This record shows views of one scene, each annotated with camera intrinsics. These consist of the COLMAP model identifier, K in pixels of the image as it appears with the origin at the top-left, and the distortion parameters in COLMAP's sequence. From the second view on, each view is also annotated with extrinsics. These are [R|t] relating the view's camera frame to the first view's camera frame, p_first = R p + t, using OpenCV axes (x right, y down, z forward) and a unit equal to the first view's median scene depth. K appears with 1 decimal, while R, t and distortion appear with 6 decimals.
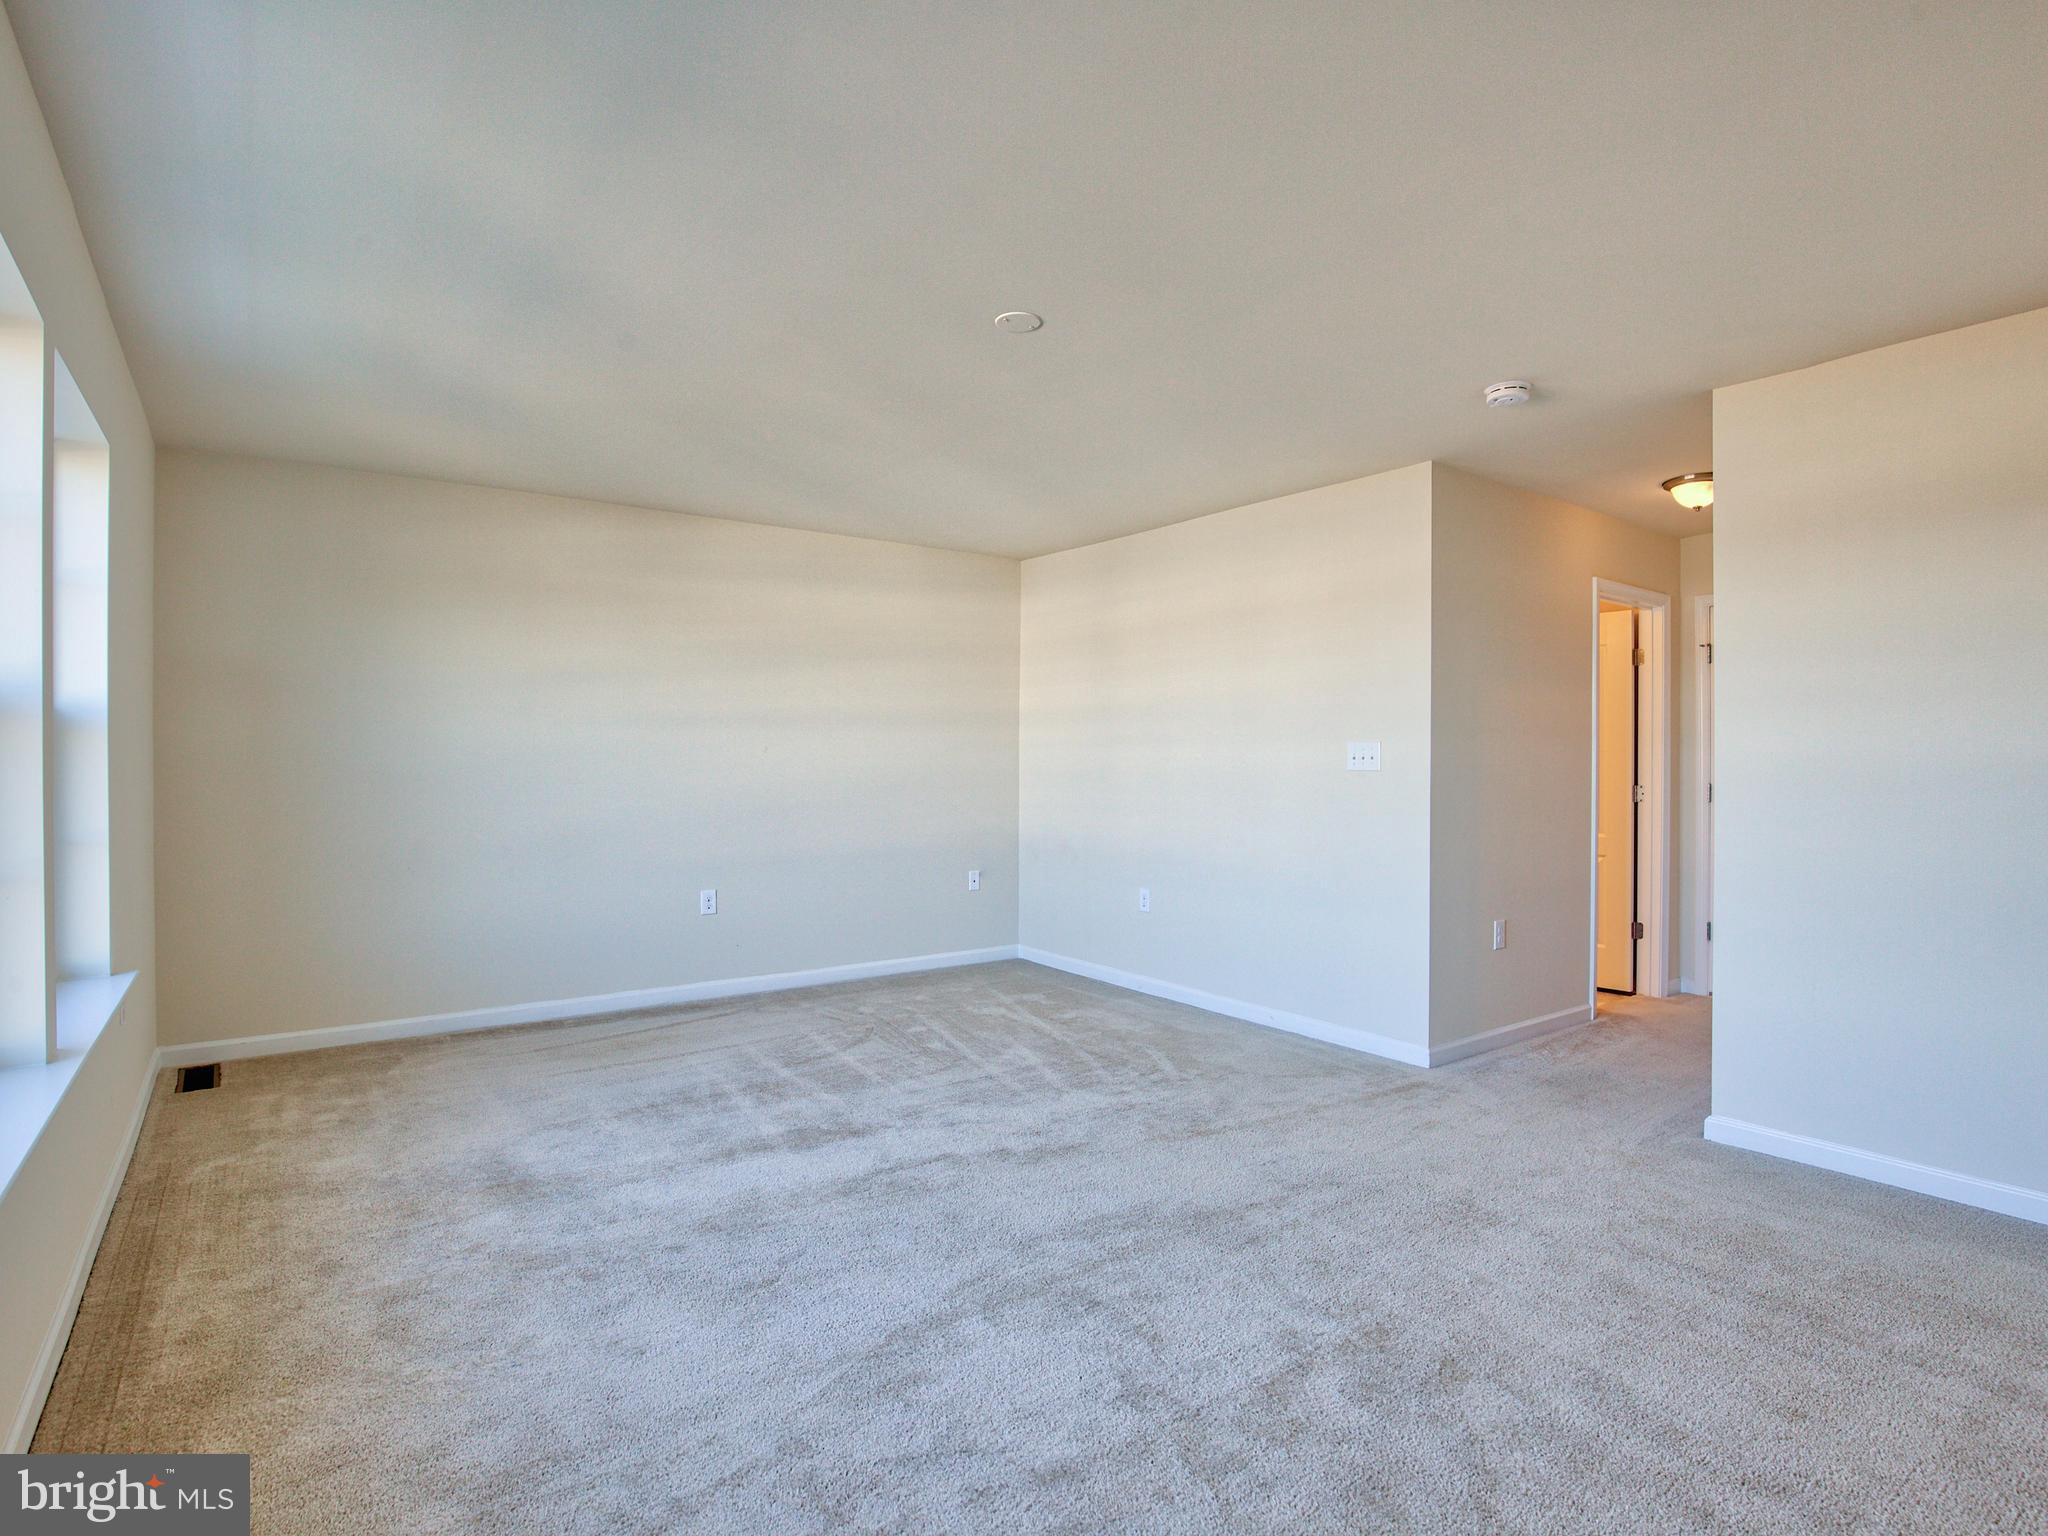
lens RADIAL K [[1066.1, 0, 1030.9], [0, 1066.1, 762.6], [0, 0, 1]] dist [-0.036448, 0.007014]
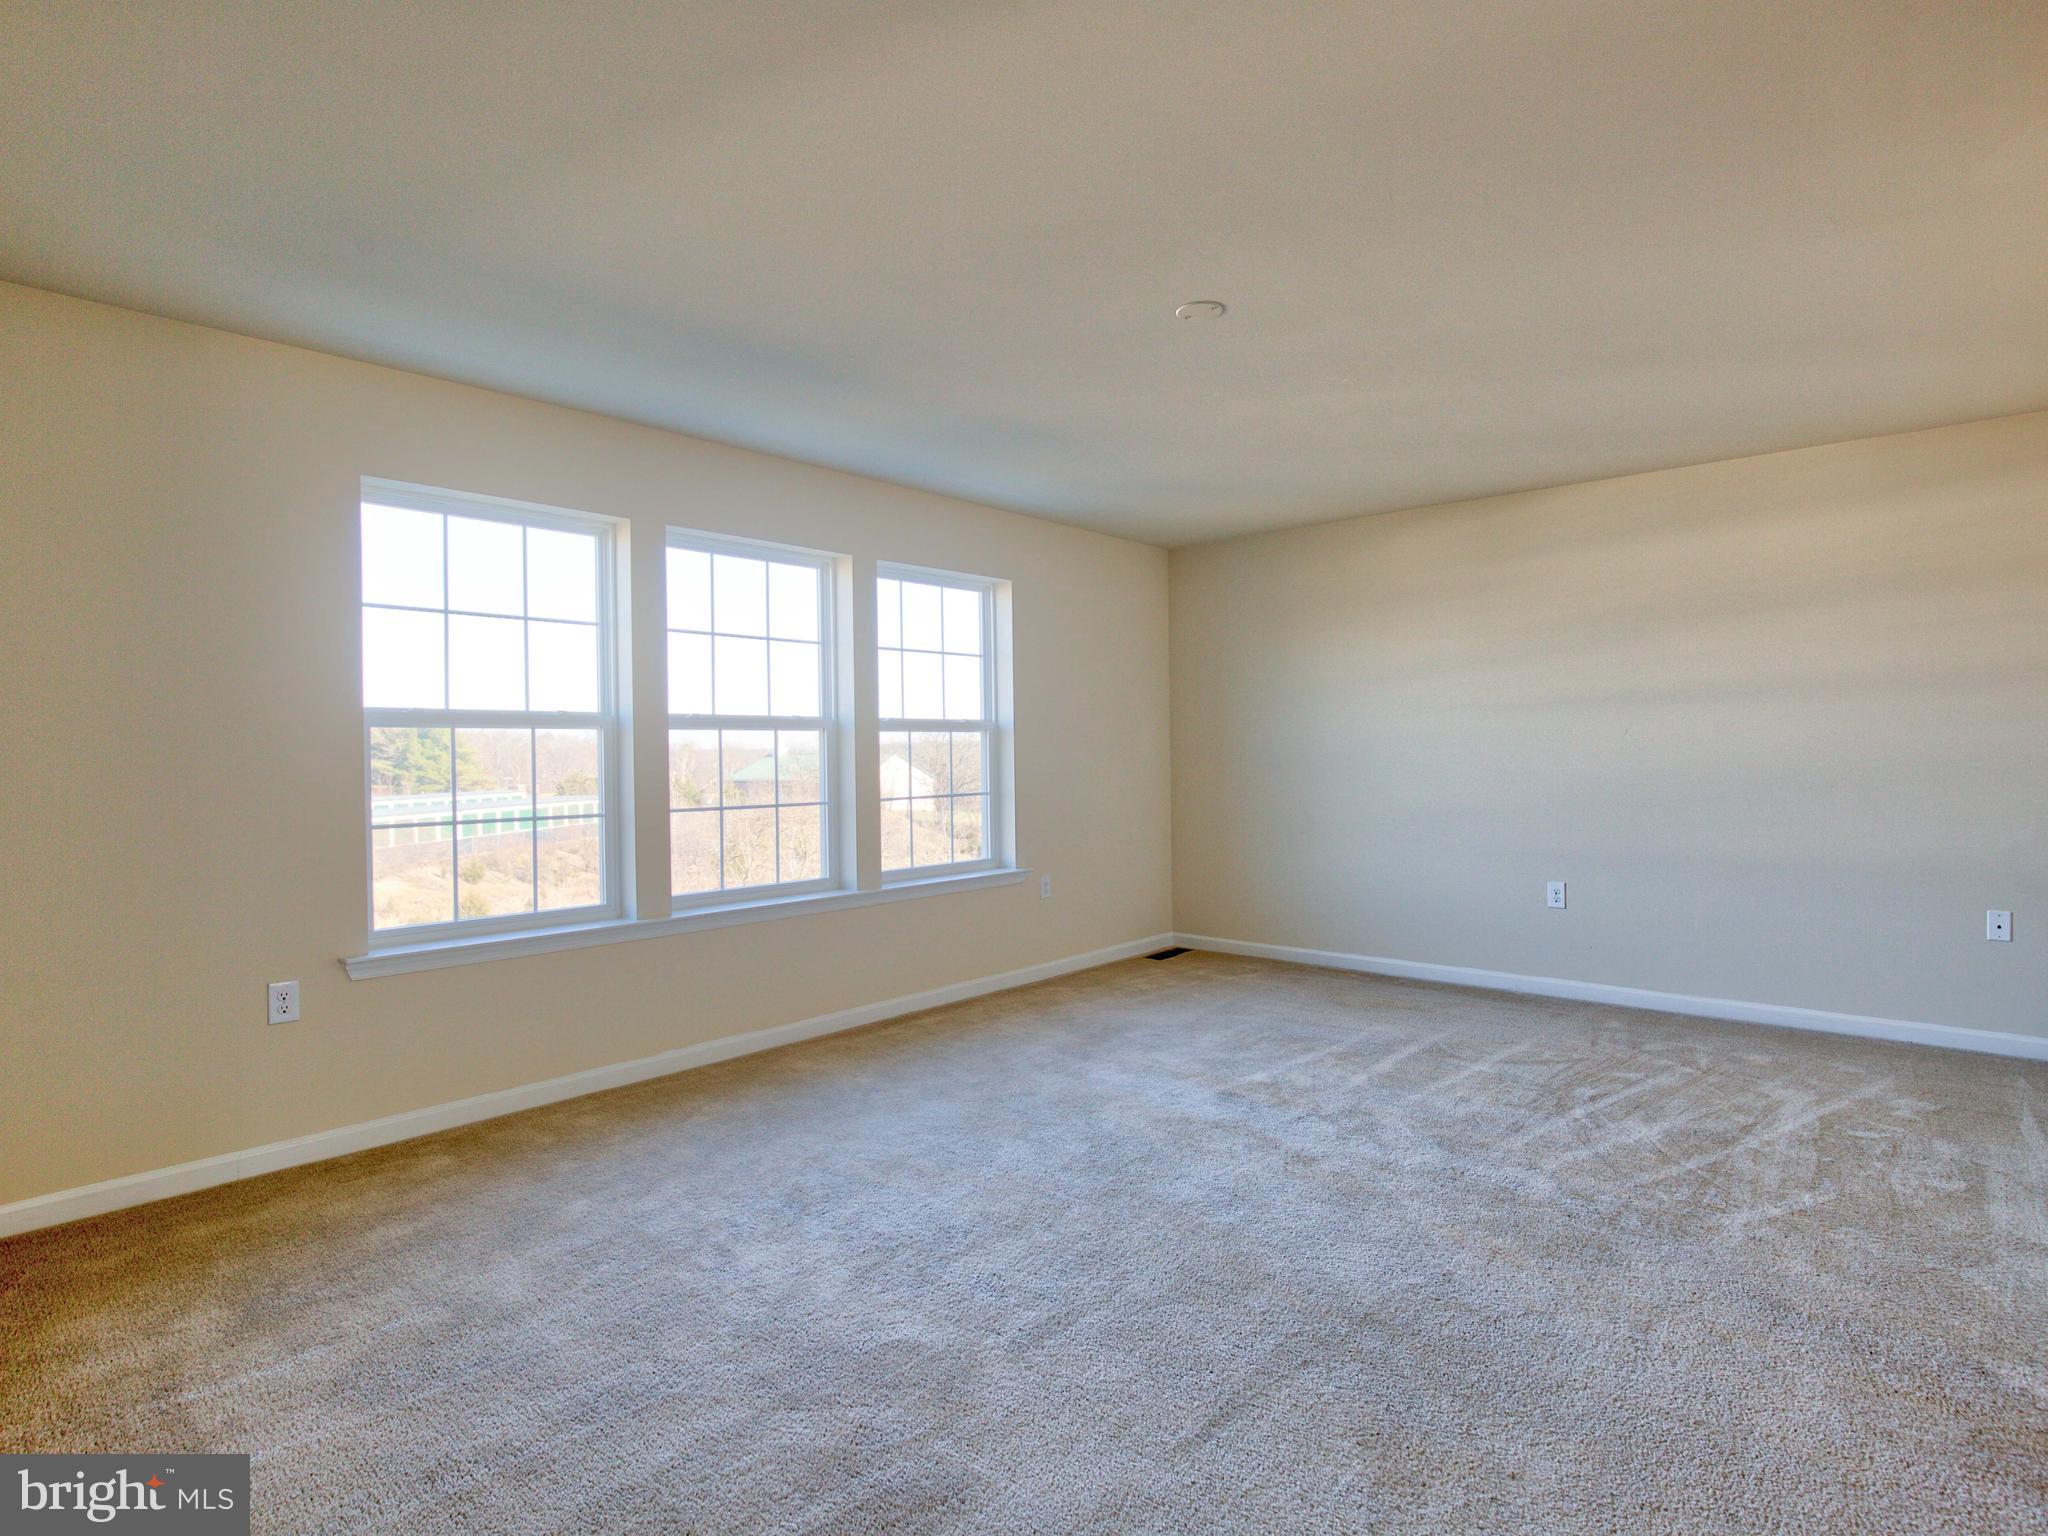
lens RADIAL K [[1066.1, 0, 1030.9], [0, 1066.1, 762.6], [0, 0, 1]] dist [-0.036448, 0.007014]
pose [[0.200104, 0.006567, -0.979753, 0.624940], [0.007655, 0.999937, 0.008265, 0.002725], [0.979745, -0.009154, 0.200041, 0.424378]]
